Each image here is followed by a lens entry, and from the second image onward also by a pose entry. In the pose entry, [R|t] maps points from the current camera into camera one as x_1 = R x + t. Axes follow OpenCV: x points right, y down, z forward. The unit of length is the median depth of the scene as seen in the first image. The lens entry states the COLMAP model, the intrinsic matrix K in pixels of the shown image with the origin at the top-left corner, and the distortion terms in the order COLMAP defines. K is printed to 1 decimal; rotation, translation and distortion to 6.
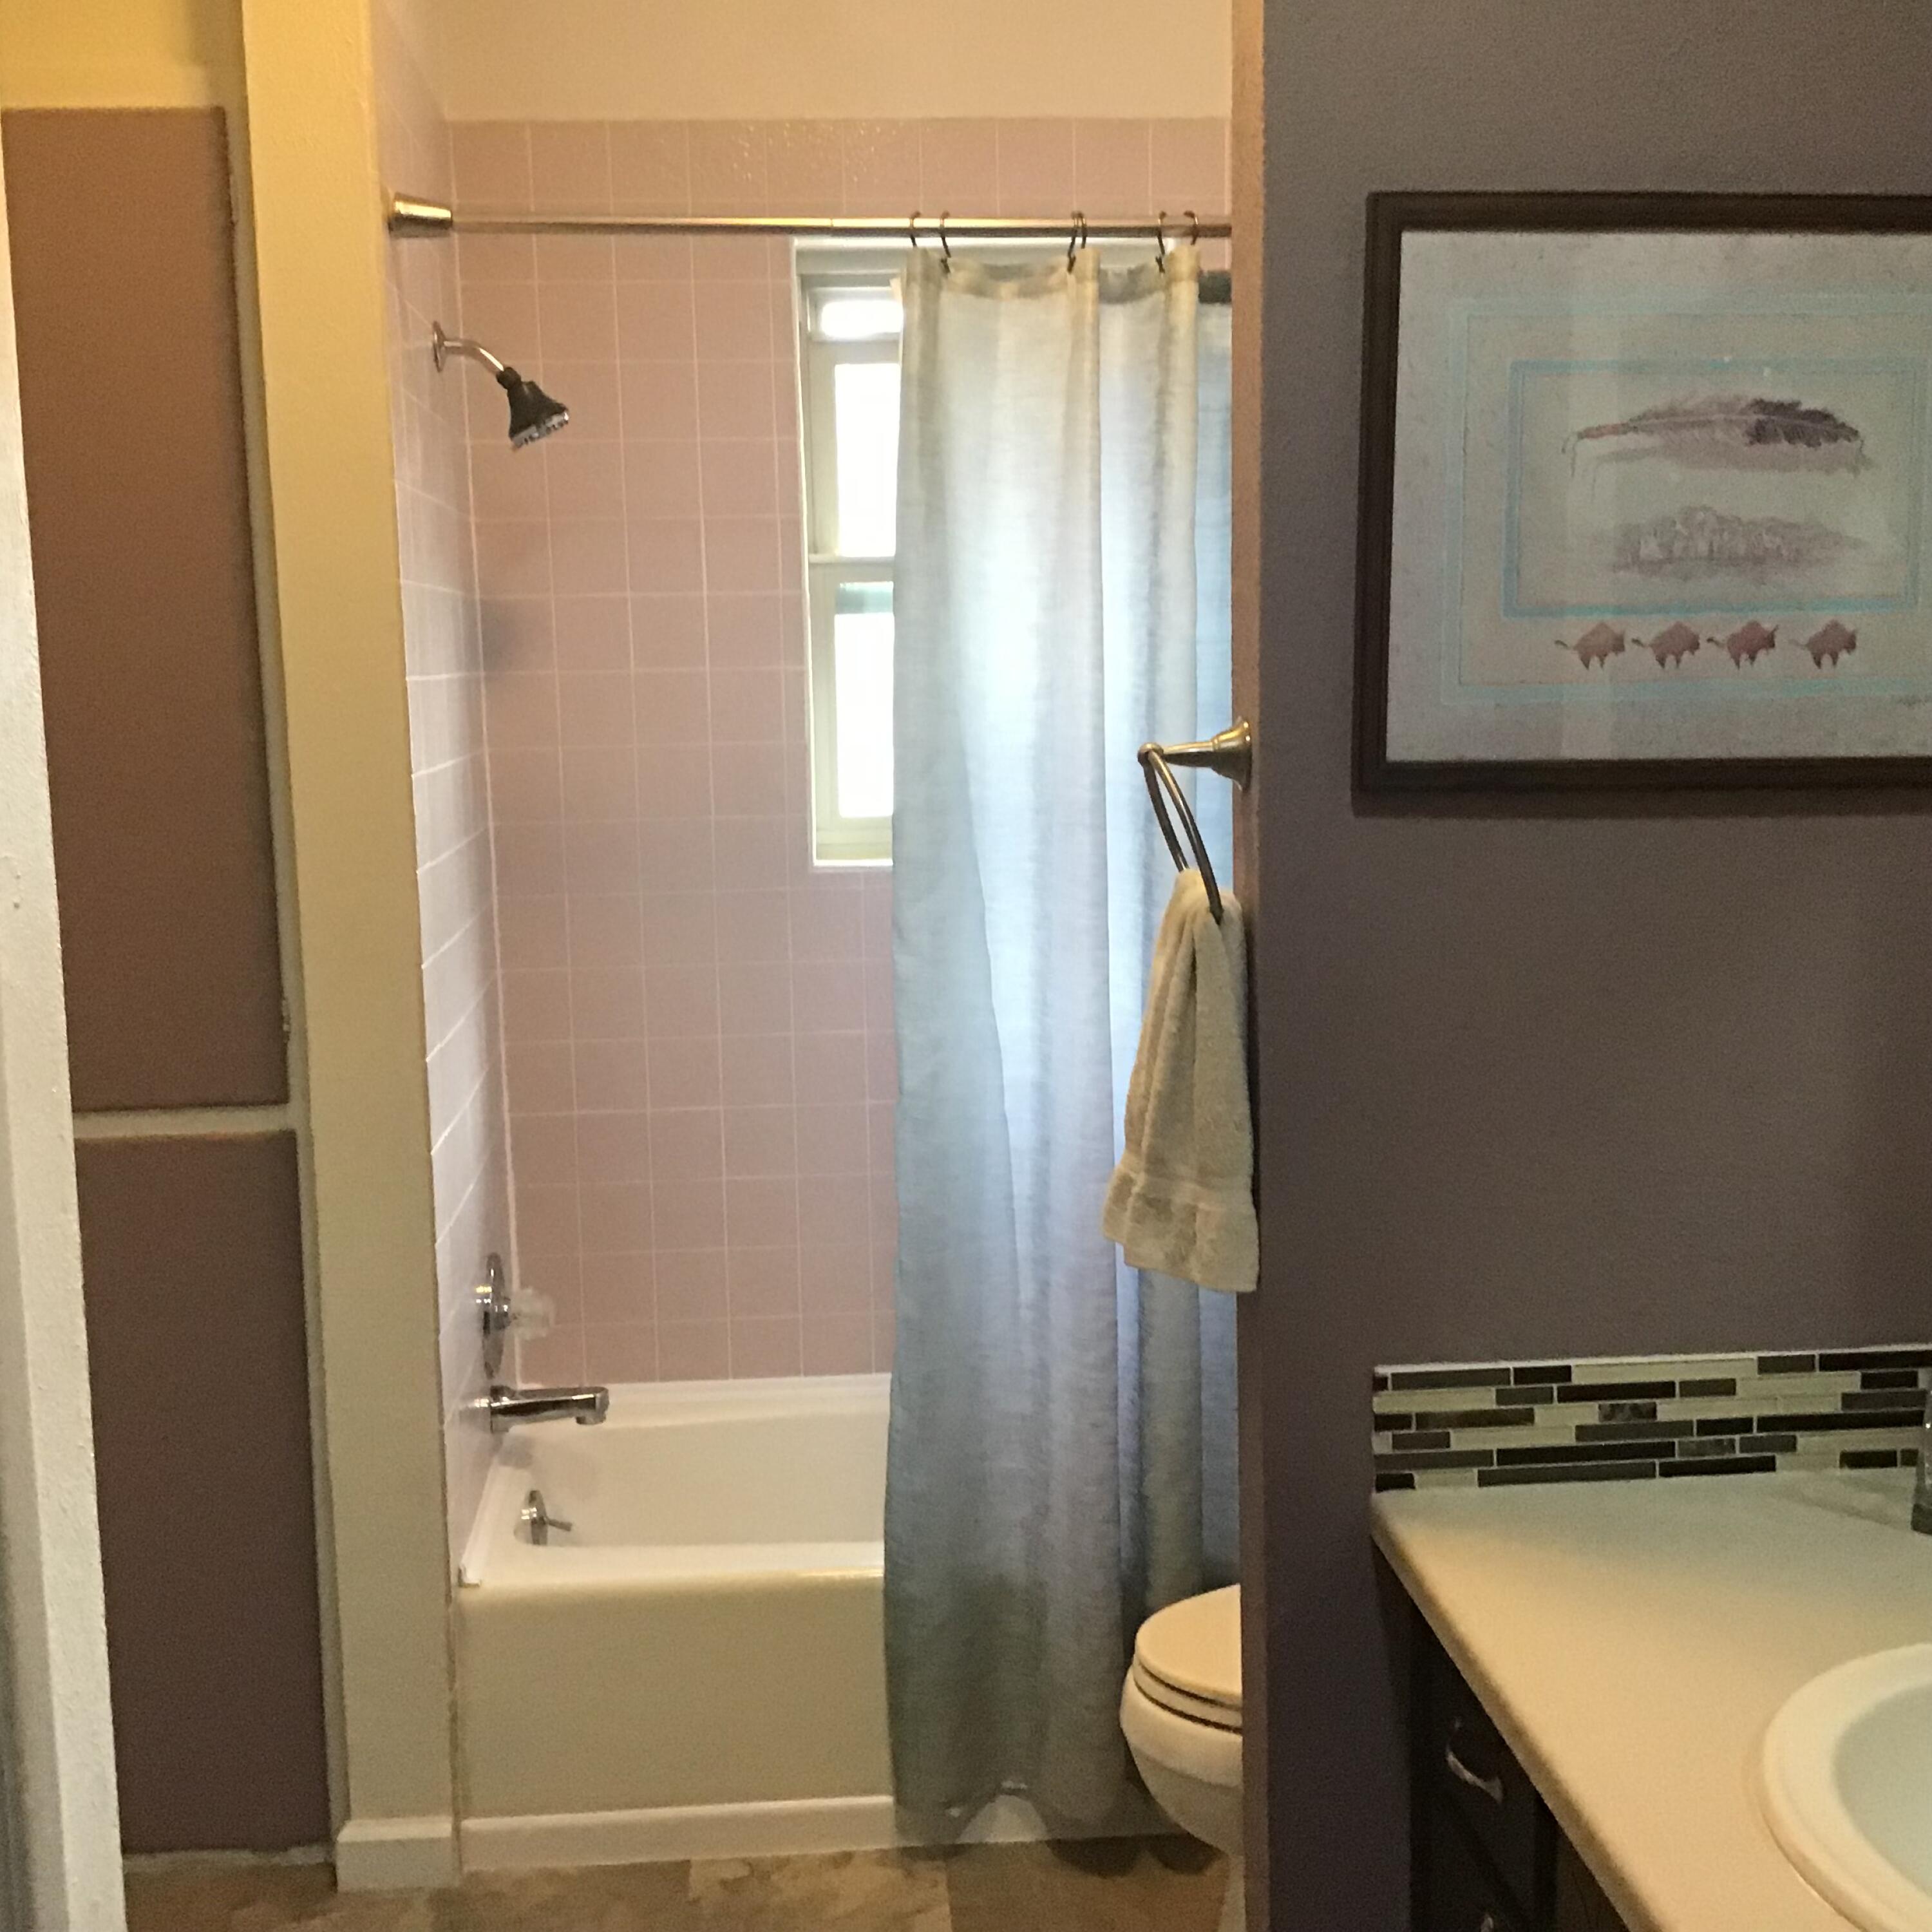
lens RADIAL K [[2320.4, 0, 964.4], [0, 2320.4, 969.2], [0, 0, 1]] dist [0.061542, 0.000000]
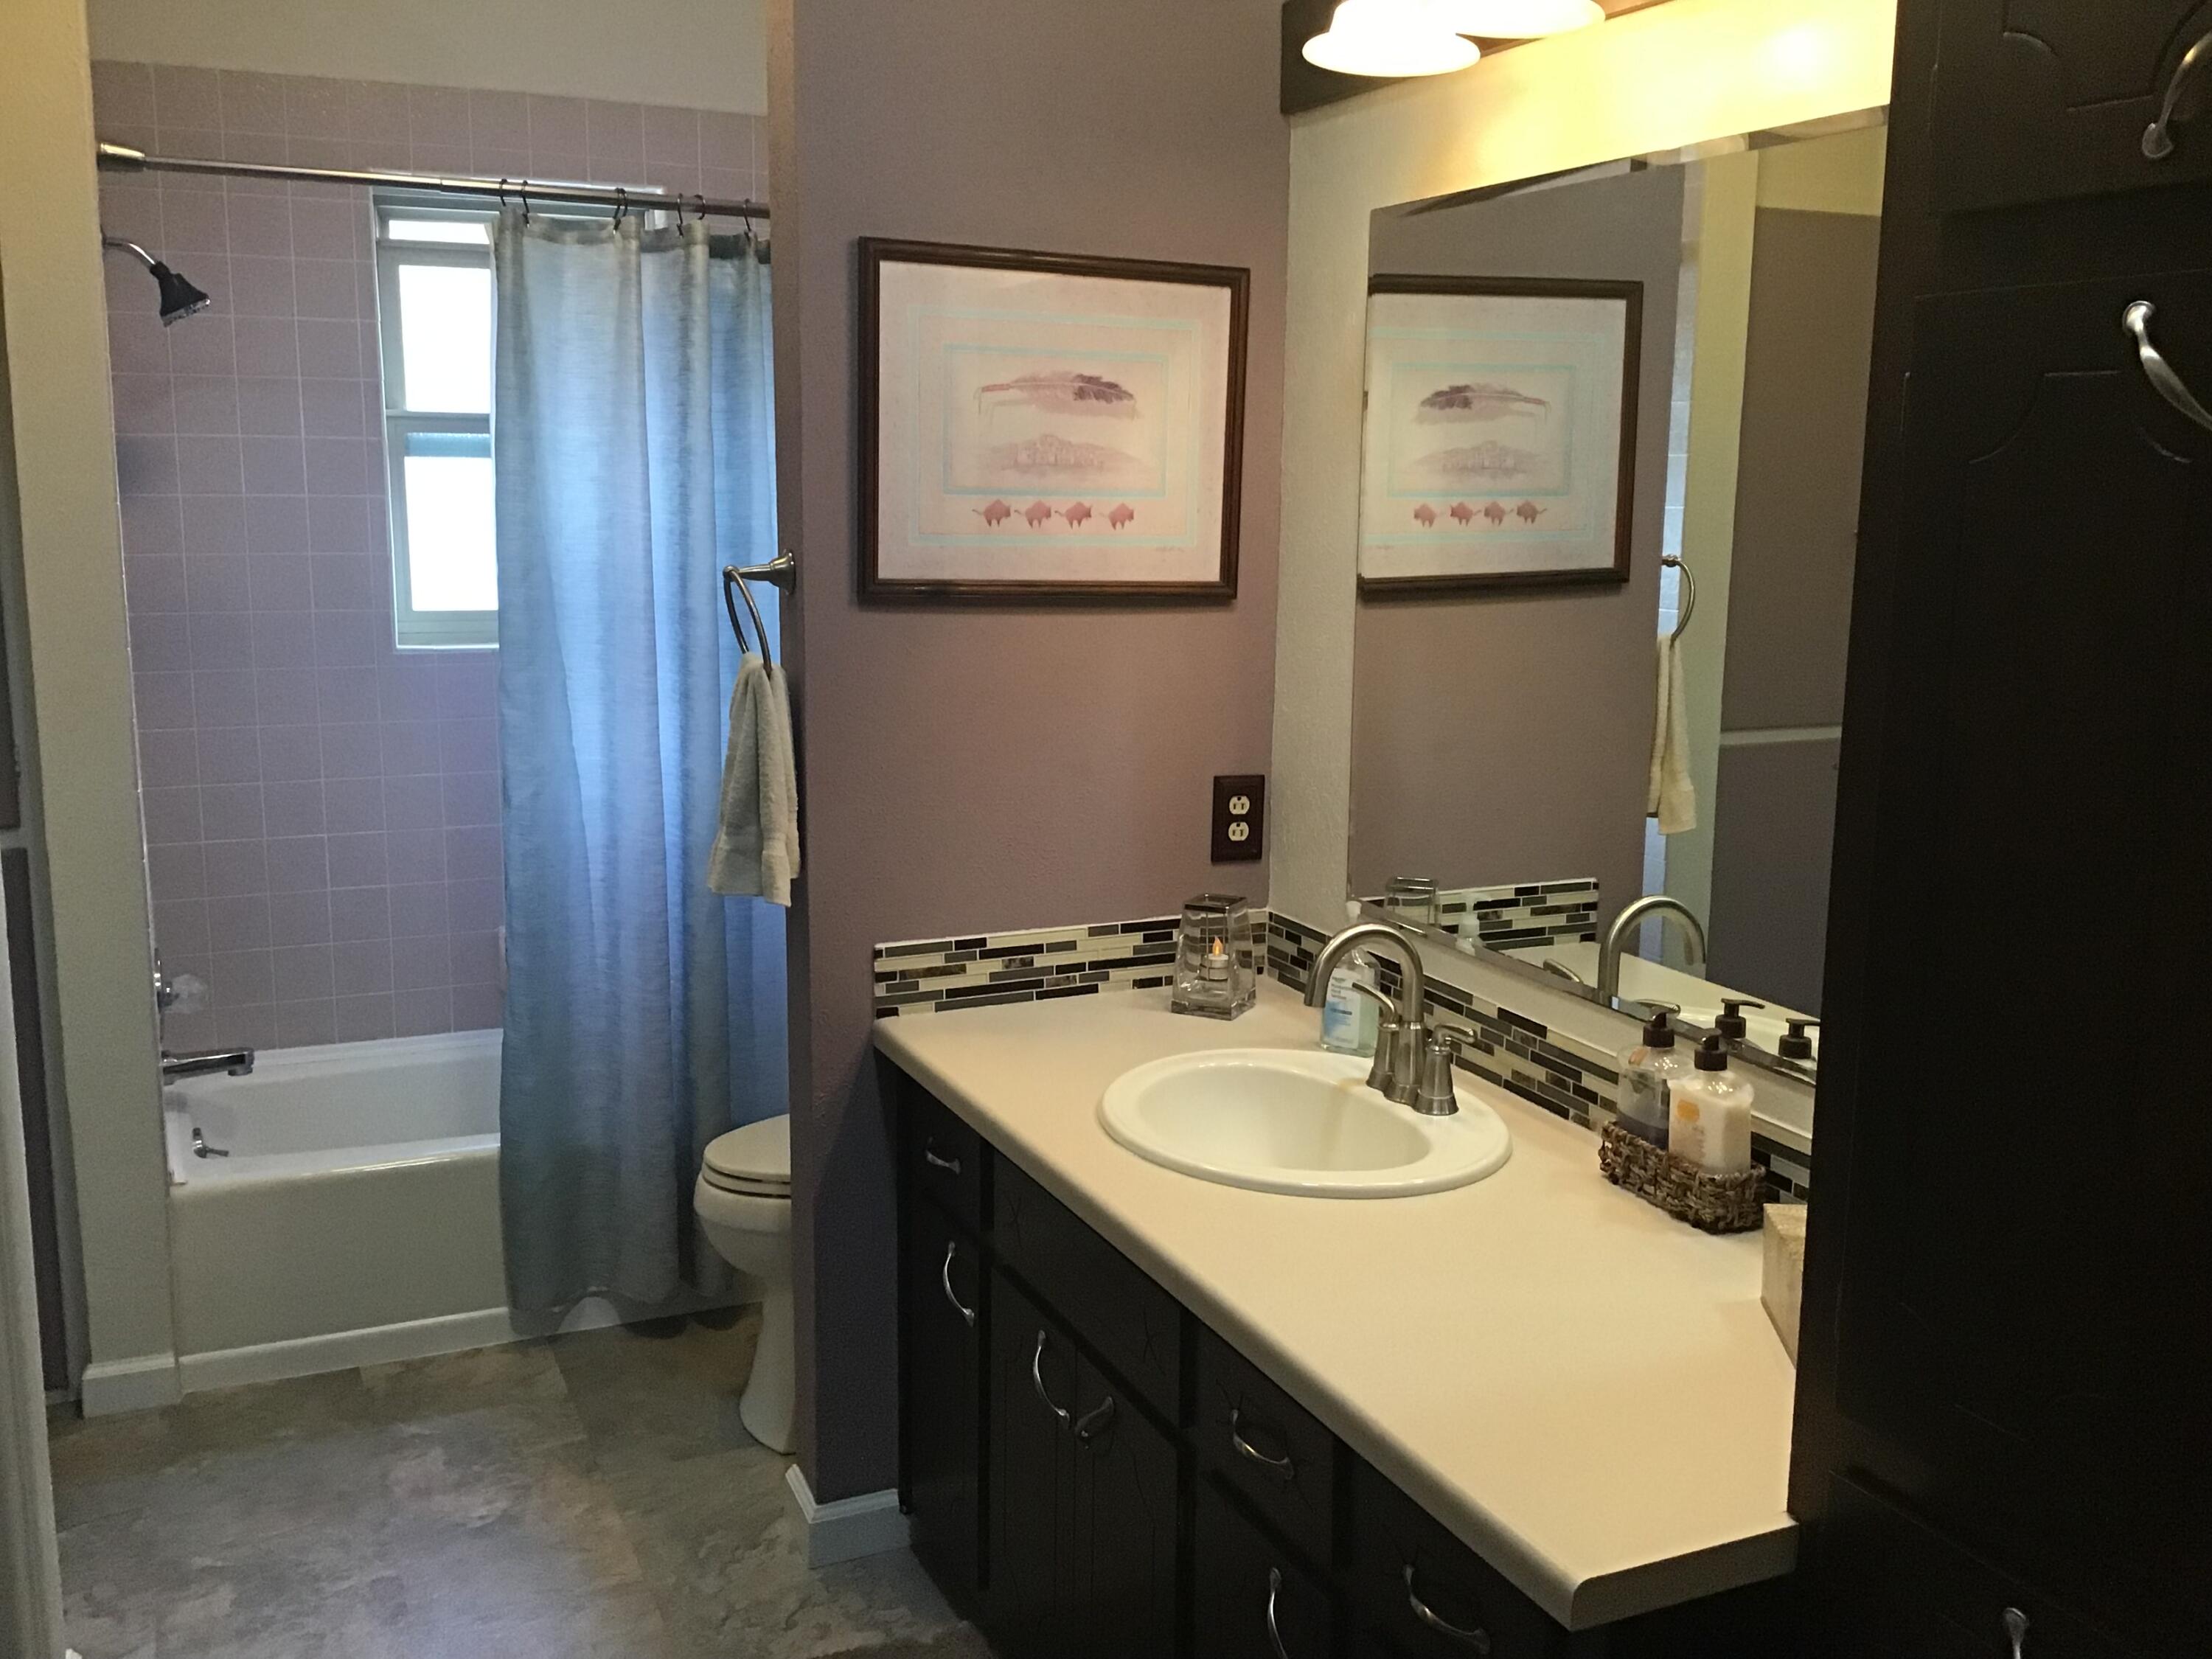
lens RADIAL K [[1981.2, 0, 1105.3], [0, 1981.2, 845.2], [0, 0, 1]] dist [0.061853, -0.099473]
pose [[0.937535, -0.033994, 0.346226, -0.109515], [0.017281, 0.998537, 0.051246, 0.020787], [-0.347462, -0.042062, 0.936750, -0.265823]]
